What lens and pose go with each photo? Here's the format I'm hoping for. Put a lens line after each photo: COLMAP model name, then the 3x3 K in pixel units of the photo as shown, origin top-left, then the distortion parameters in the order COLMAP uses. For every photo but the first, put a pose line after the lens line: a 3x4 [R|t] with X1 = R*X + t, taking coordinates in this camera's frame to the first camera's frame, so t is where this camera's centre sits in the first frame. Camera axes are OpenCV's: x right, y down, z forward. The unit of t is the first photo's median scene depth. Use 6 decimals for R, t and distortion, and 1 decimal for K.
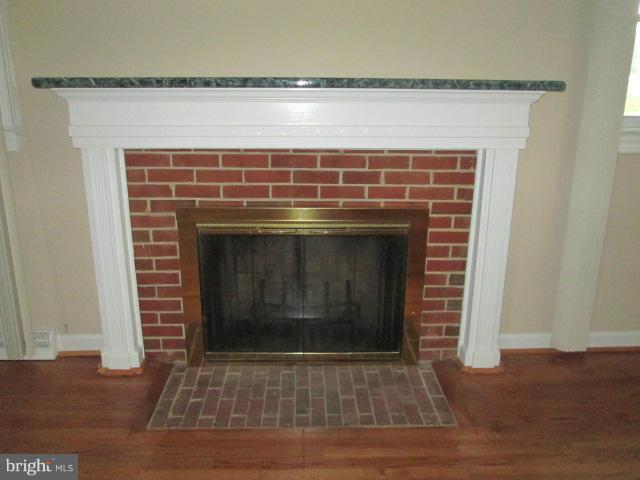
lens RADIAL K [[523.0, 0, 321.4], [0, 523.0, 243.7], [0, 0, 1]] dist [-0.027965, 0.004951]
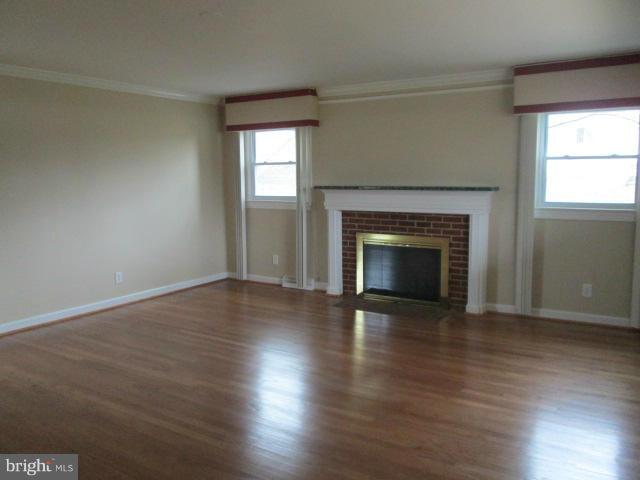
lens RADIAL K [[523.0, 0, 321.7], [0, 523.0, 237.7], [0, 0, 1]] dist [-0.027965, 0.004951]
pose [[0.832122, 0.053697, -0.551987, 1.032942], [-0.124433, 0.988003, -0.091471, 0.217234], [0.540452, 0.144800, 0.828821, -1.275988]]
